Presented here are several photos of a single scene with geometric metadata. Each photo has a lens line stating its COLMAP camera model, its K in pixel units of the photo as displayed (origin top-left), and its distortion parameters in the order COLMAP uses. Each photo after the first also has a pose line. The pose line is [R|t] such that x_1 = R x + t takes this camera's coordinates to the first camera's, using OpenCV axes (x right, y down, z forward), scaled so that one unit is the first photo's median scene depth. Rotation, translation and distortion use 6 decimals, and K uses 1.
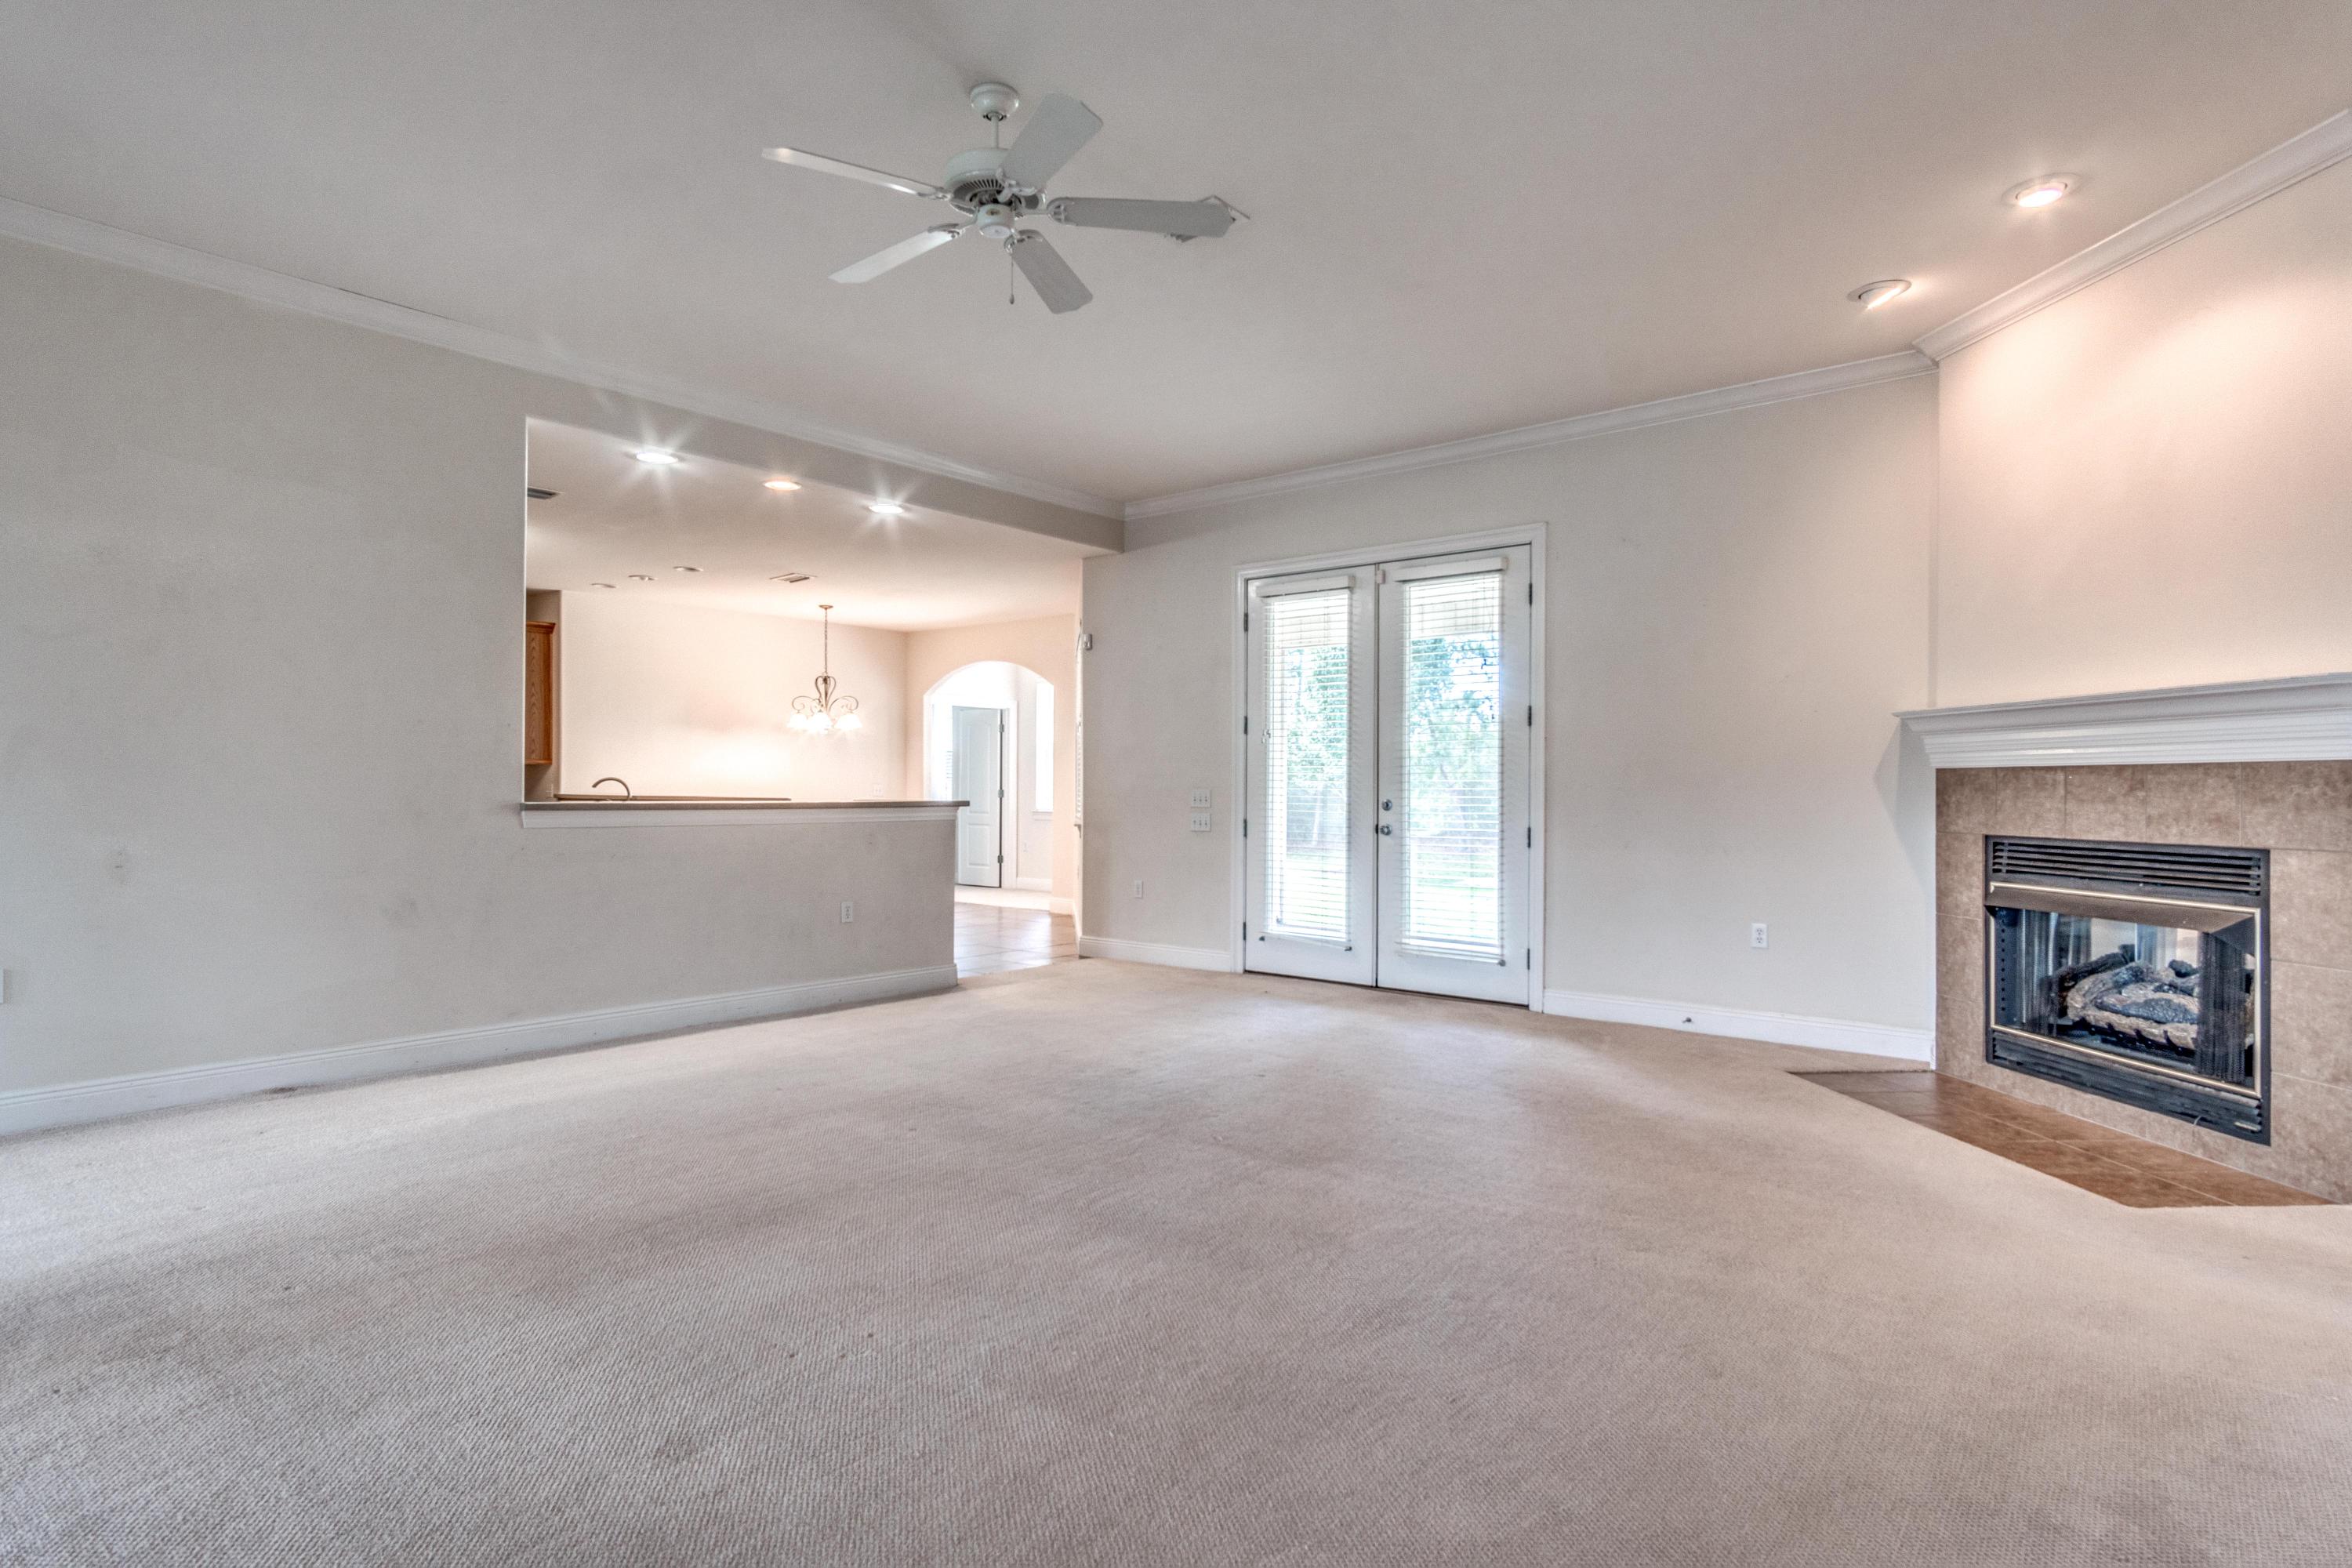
lens RADIAL K [[1231.0, 0, 1168.4], [0, 1231.0, 785.2], [0, 0, 1]] dist [0.001735, 0.003004]
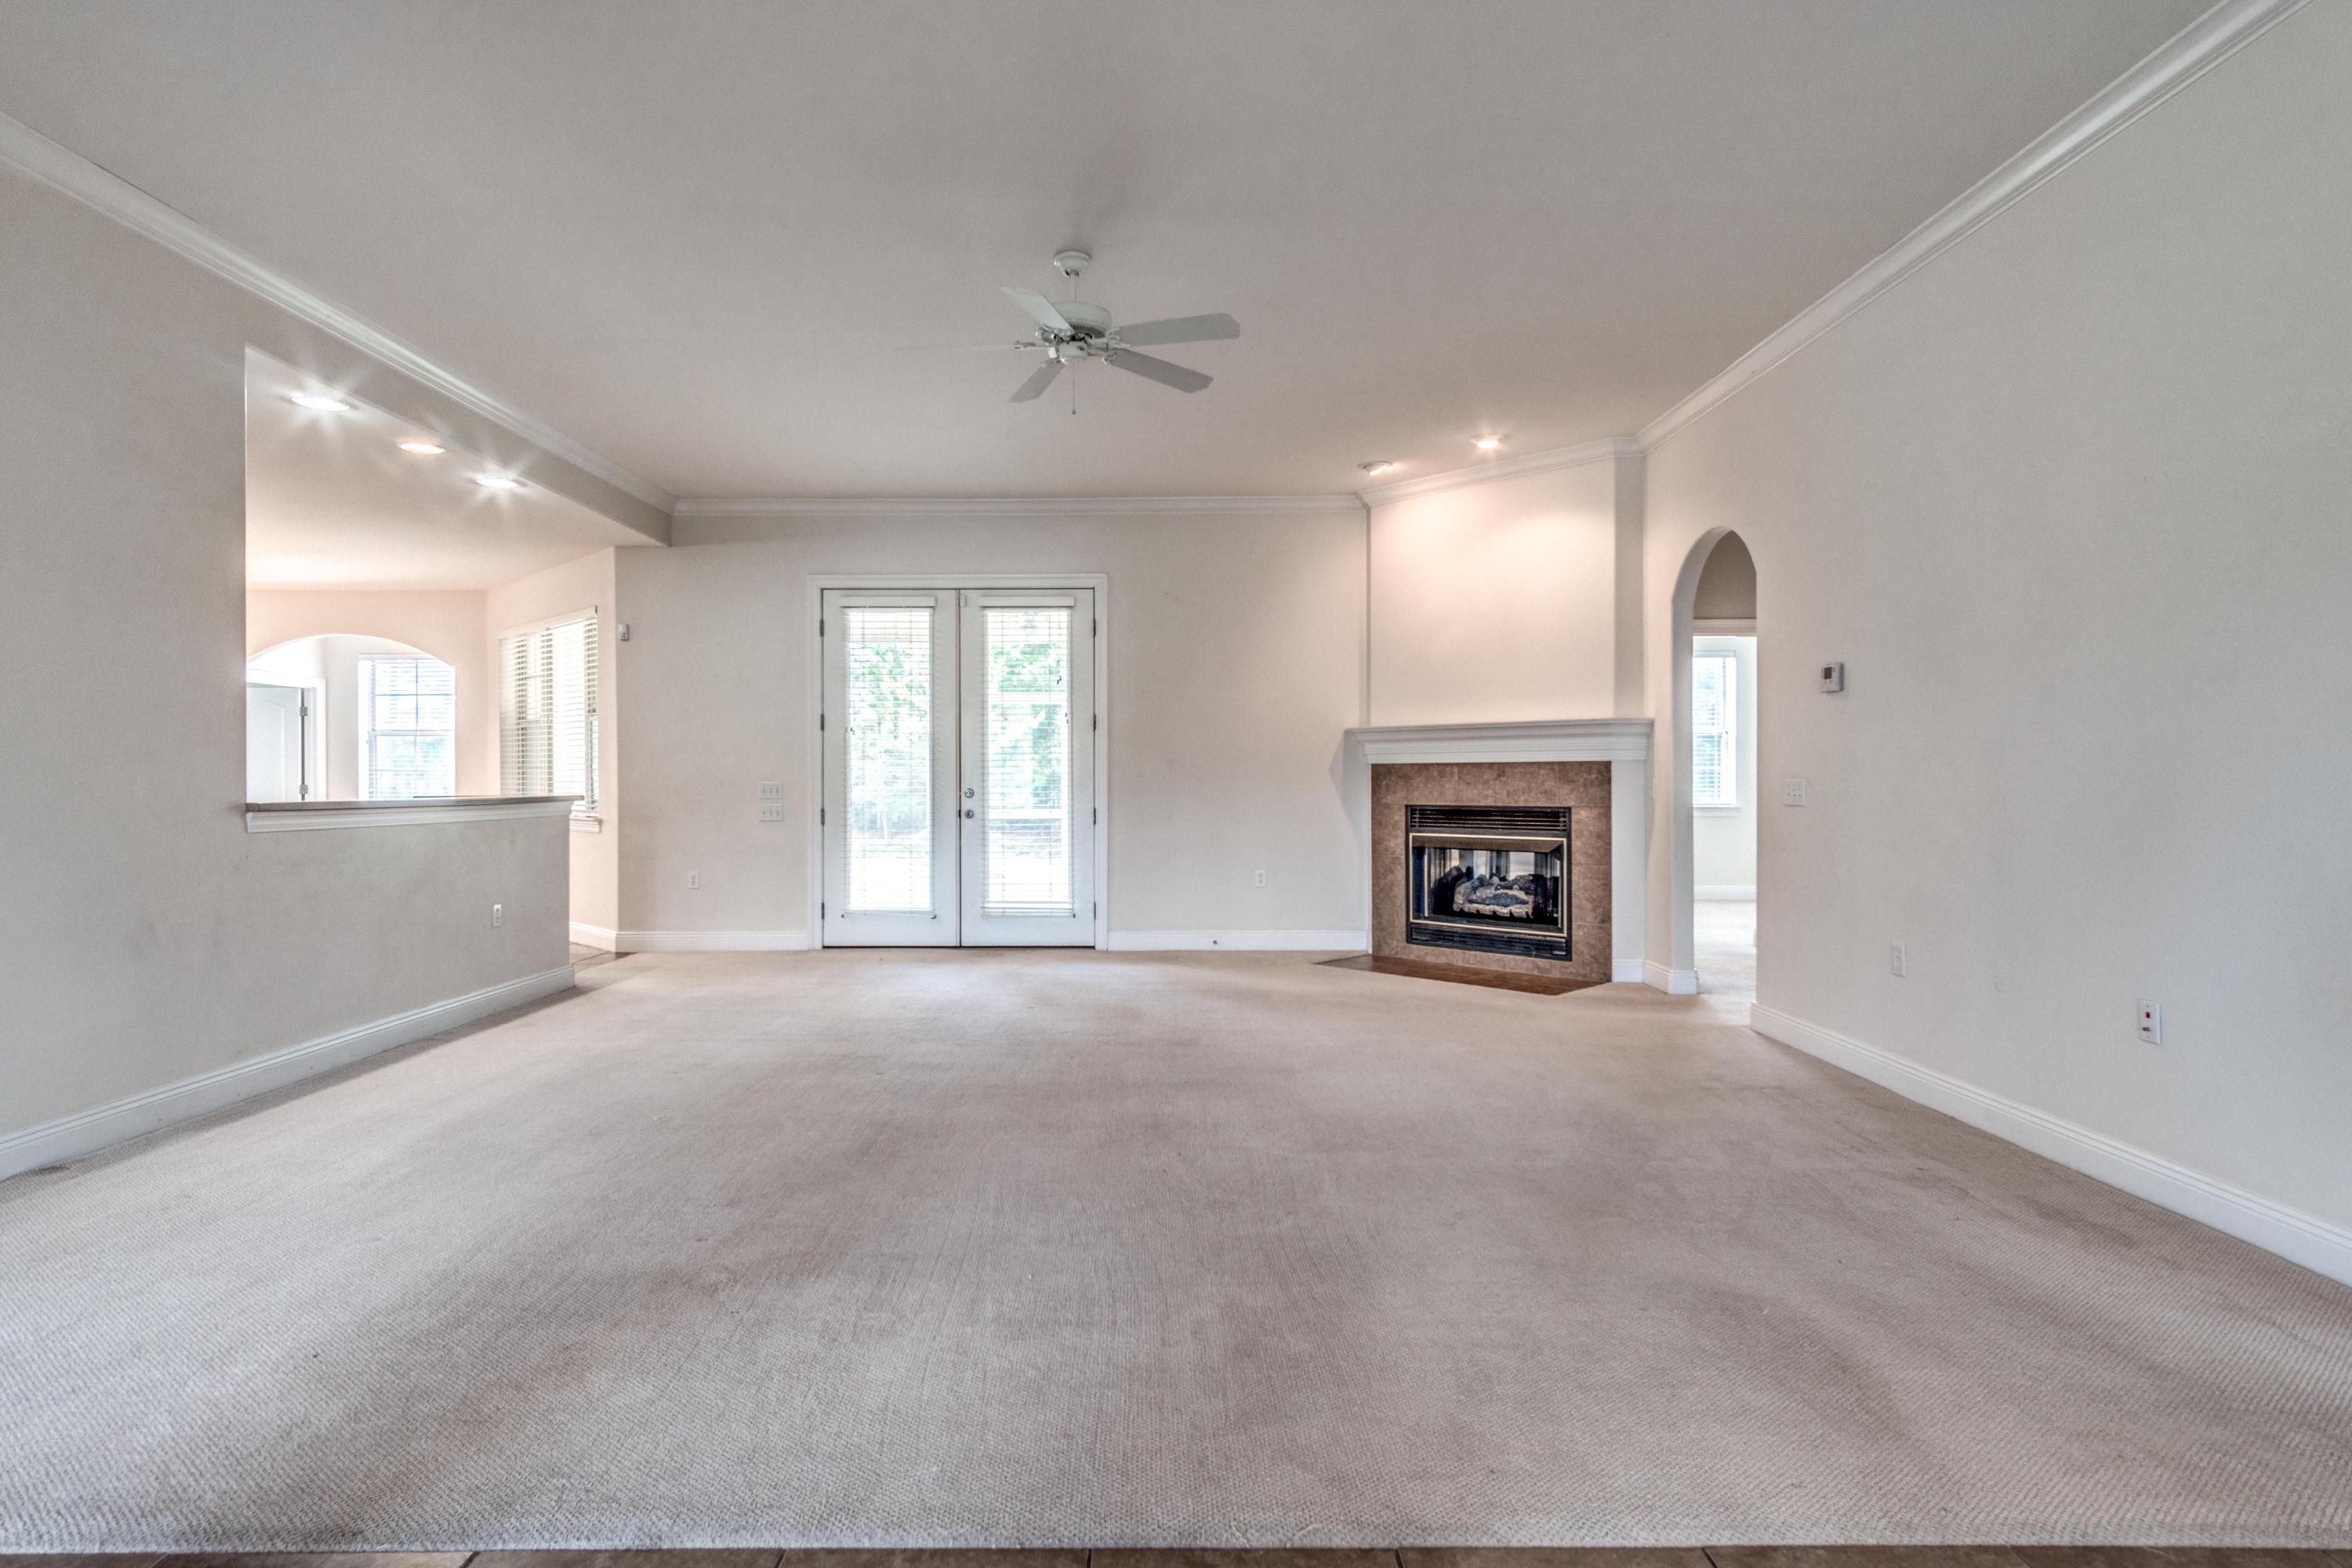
lens RADIAL K [[1238.2, 0, 1165.8], [0, 1238.2, 787.2], [0, 0, 1]] dist [0.002577, 0.000366]
pose [[0.769677, -0.010968, 0.638339, -0.635412], [0.005126, 0.999926, 0.011001, -0.002804], [-0.638413, -0.005195, 0.769677, -0.063980]]
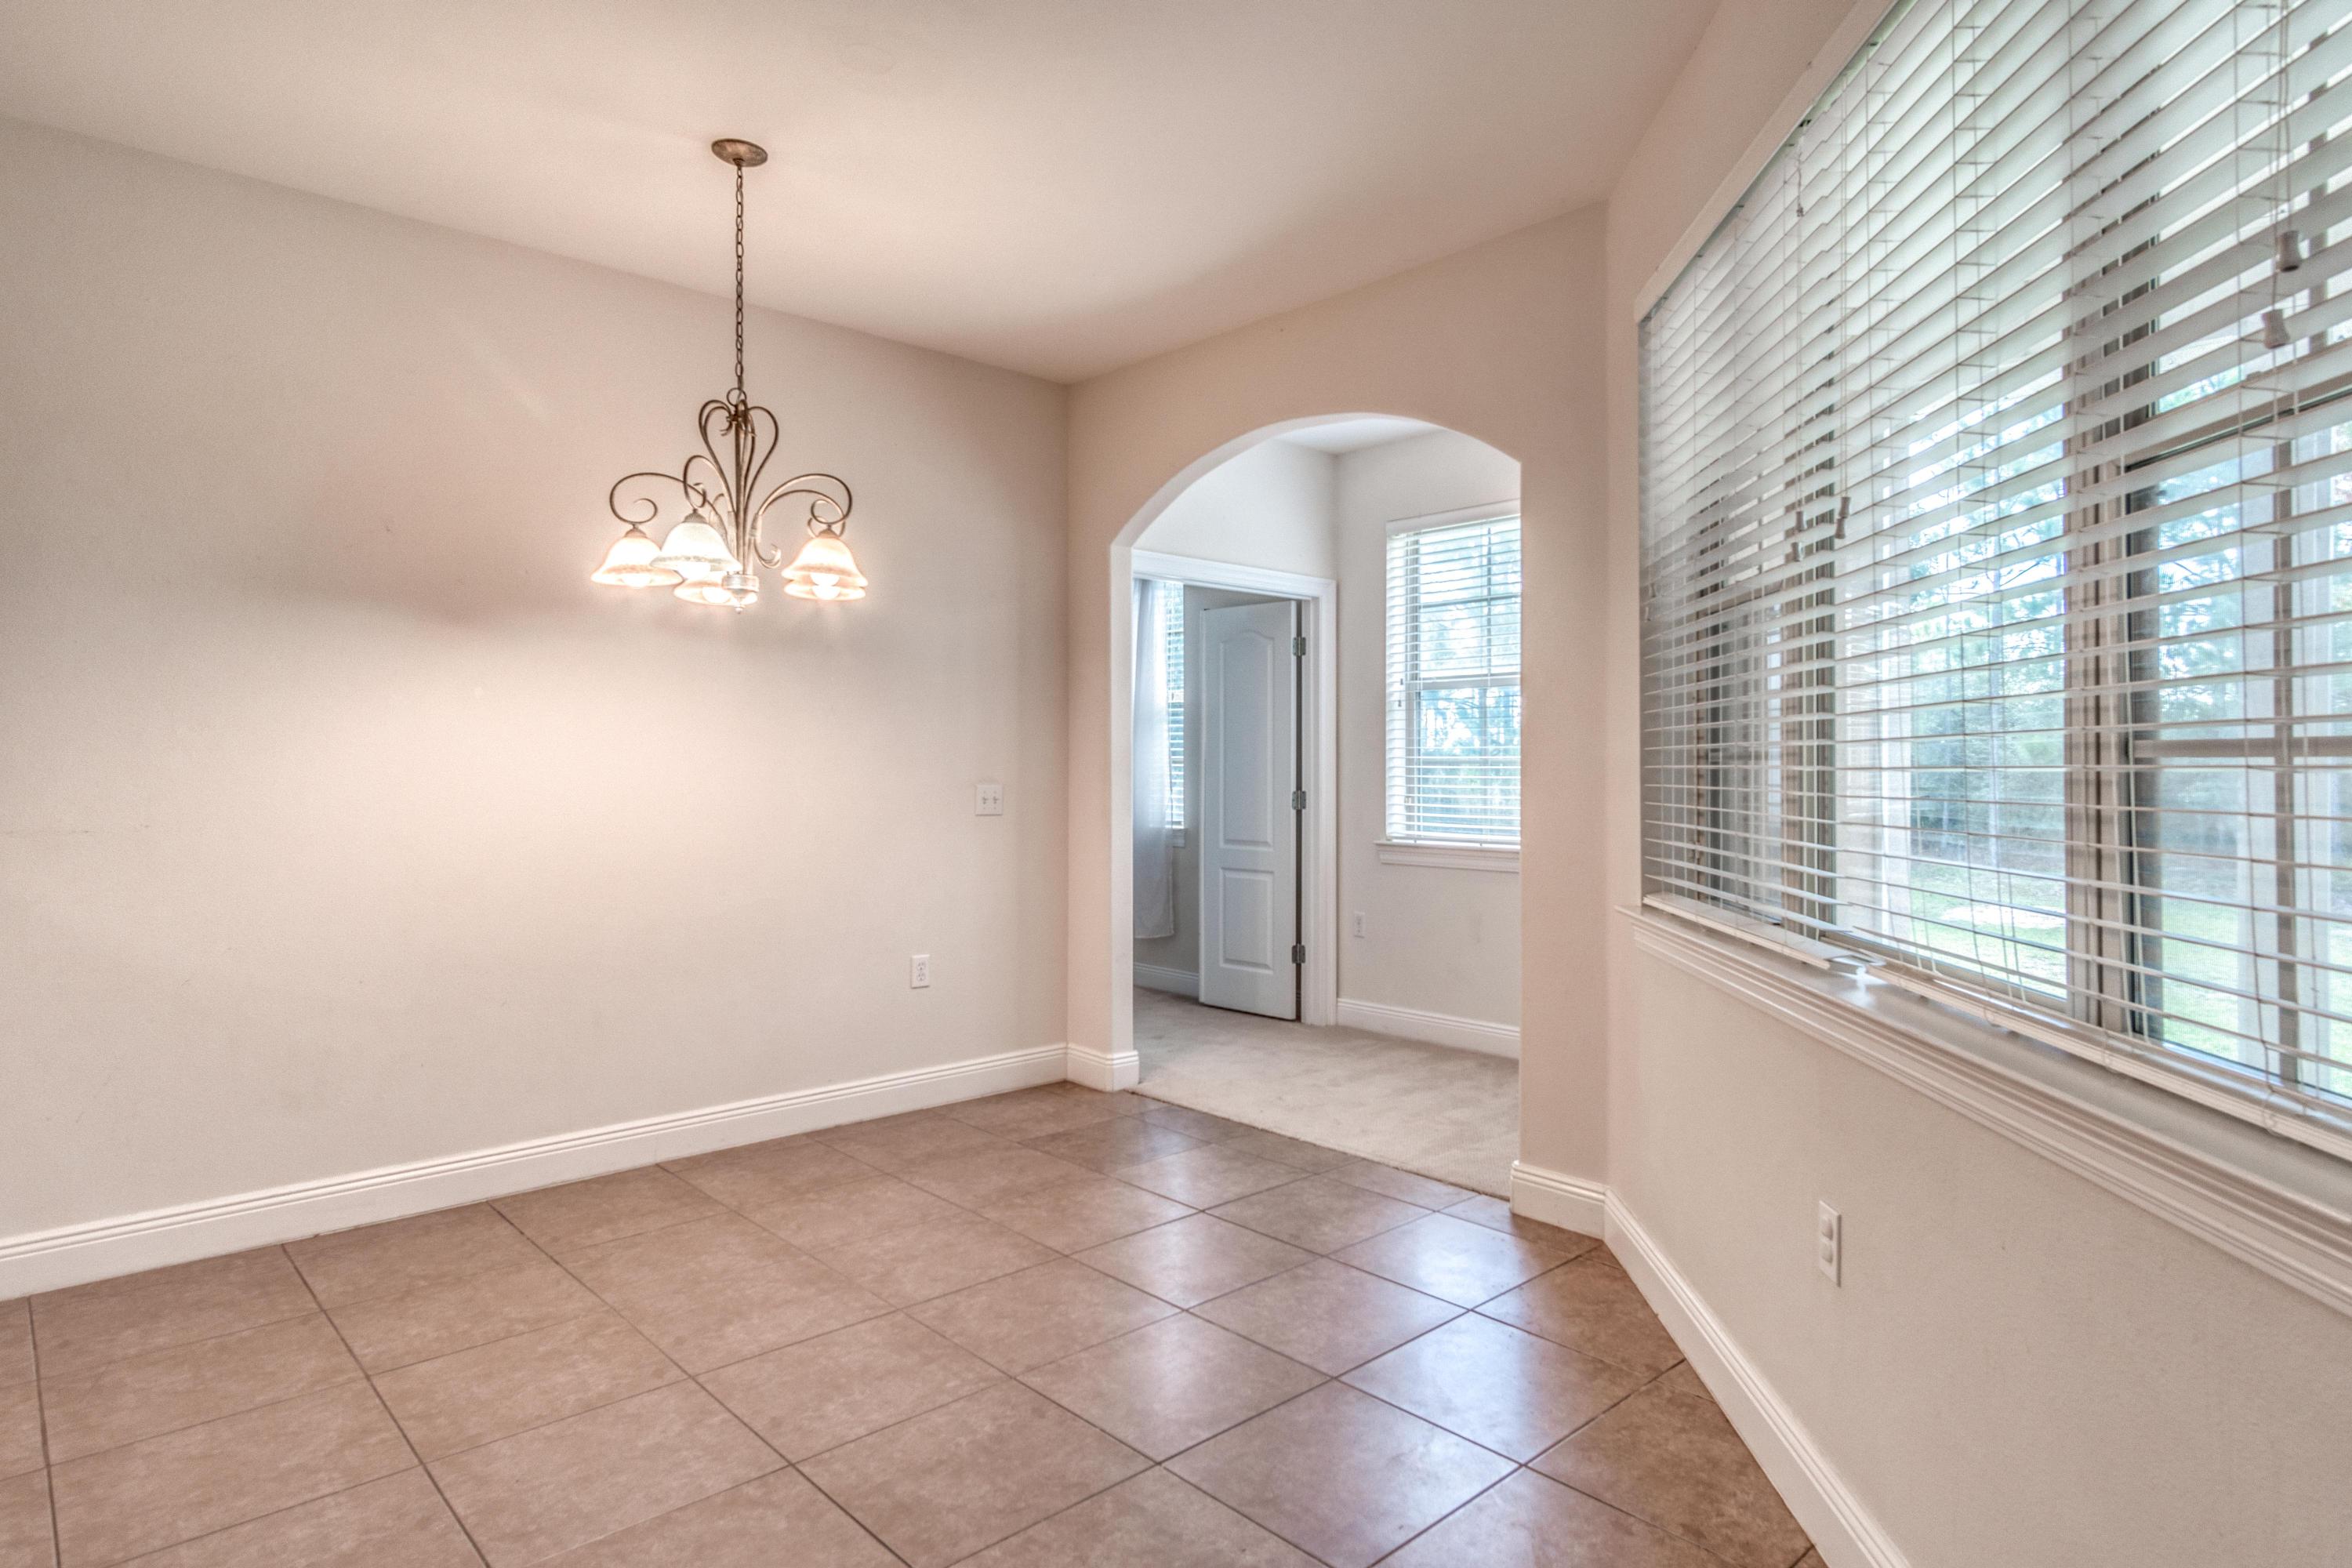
lens RADIAL K [[1238.2, 0, 1165.8], [0, 1238.2, 787.2], [0, 0, 1]] dist [0.002577, 0.000366]
pose [[0.982140, -0.004780, -0.188093, -0.284553], [0.008723, 0.999759, 0.020145, -0.015779], [0.187951, -0.021426, 0.981945, 1.594712]]
